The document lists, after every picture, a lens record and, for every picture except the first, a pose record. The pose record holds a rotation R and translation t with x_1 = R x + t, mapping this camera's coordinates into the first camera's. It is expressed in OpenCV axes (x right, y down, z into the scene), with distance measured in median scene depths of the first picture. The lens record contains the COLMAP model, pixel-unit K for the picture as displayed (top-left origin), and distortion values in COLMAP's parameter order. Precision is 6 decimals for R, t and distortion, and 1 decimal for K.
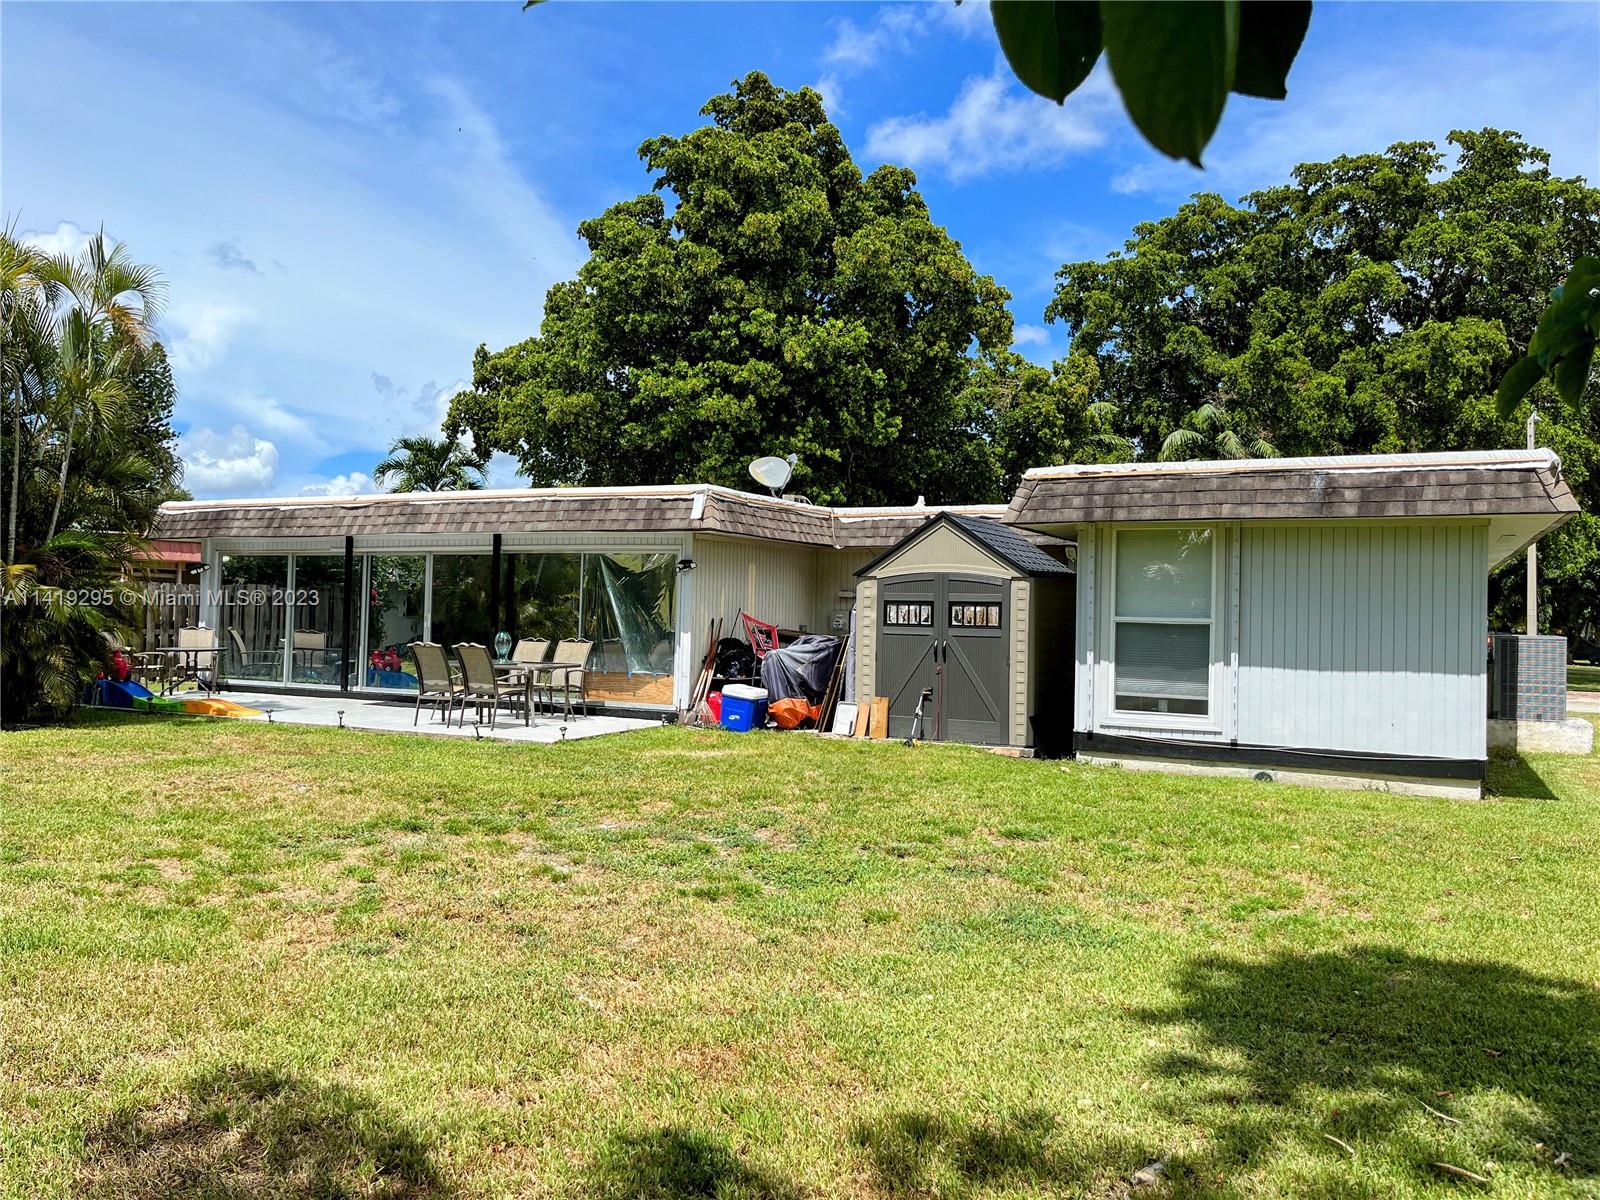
lens RADIAL K [[1217.1, 0, 799.2], [0, 1217.1, 601.6], [0, 0, 1]] dist [0.055684, -0.078982]
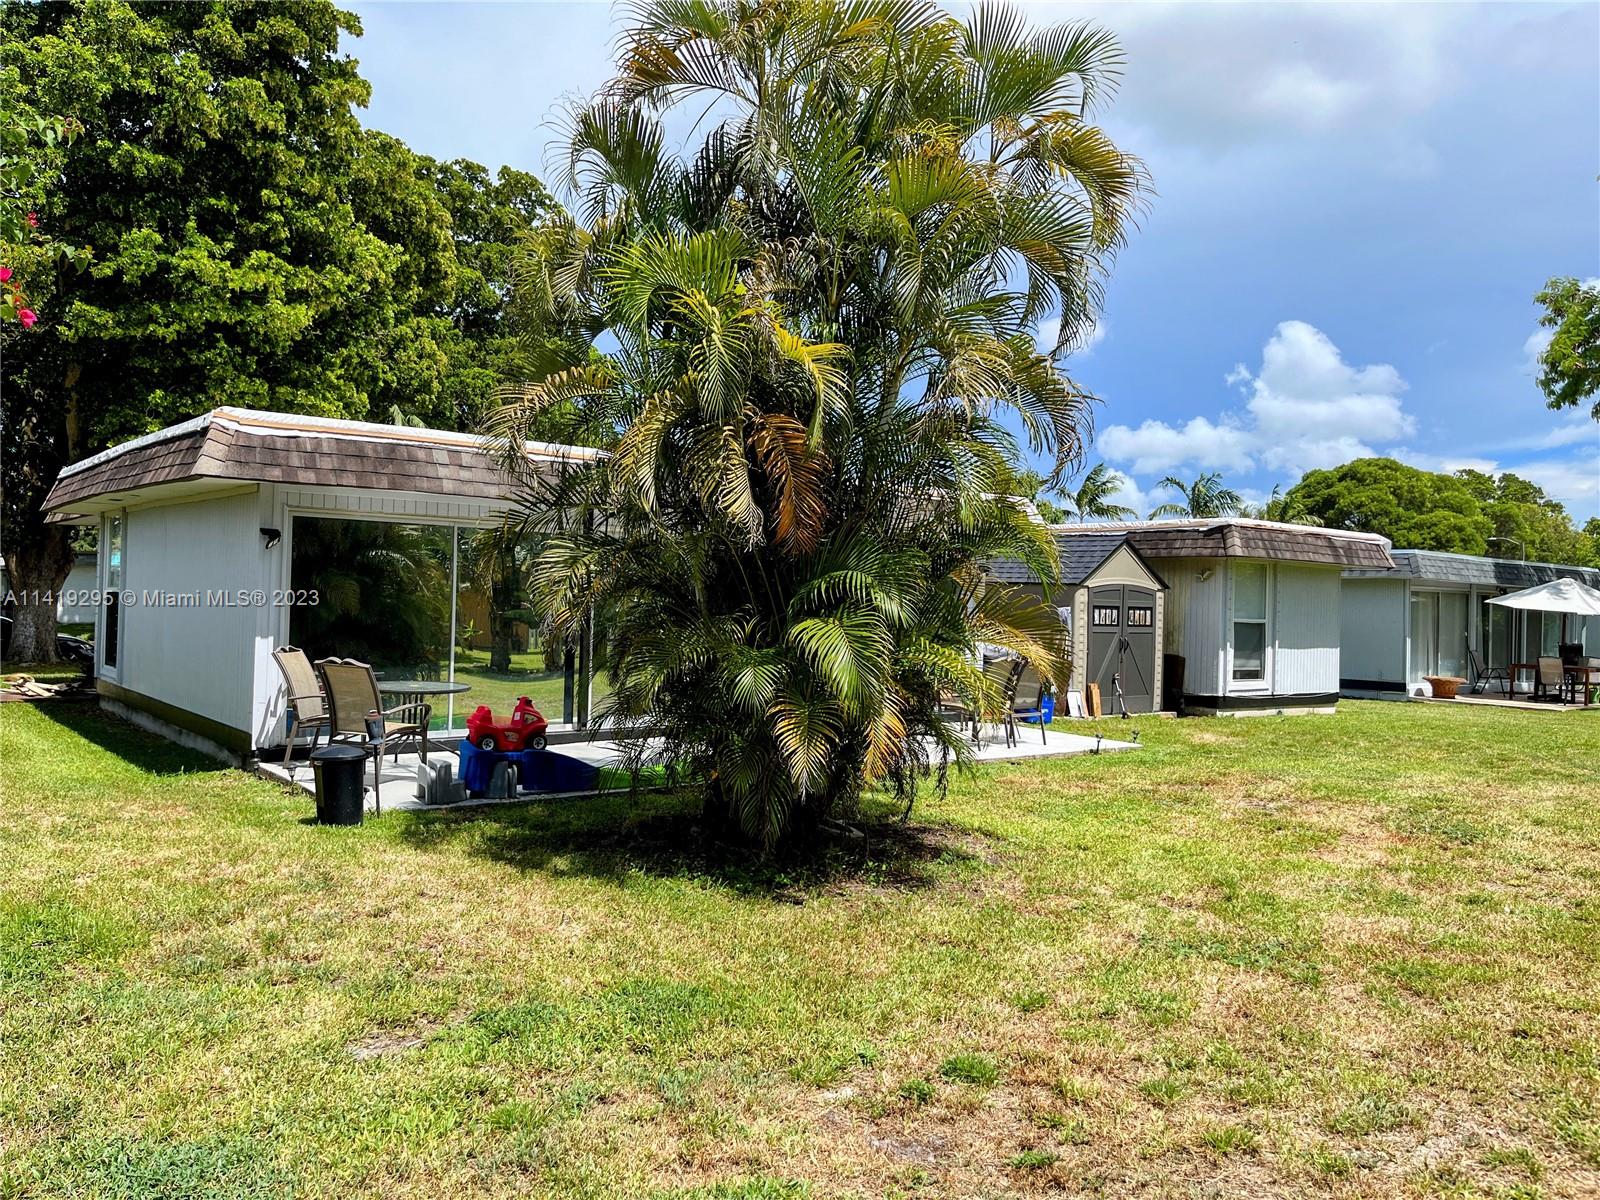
lens RADIAL K [[1217.1, 0, 800.0], [0, 1217.1, 594.3], [0, 0, 1]] dist [0.055684, -0.078982]
pose [[0.355109, 0.008175, 0.934789, -1.228215], [-0.019070, 0.999817, -0.001500, -0.004563], [-0.934630, -0.017294, 0.355200, 0.872521]]
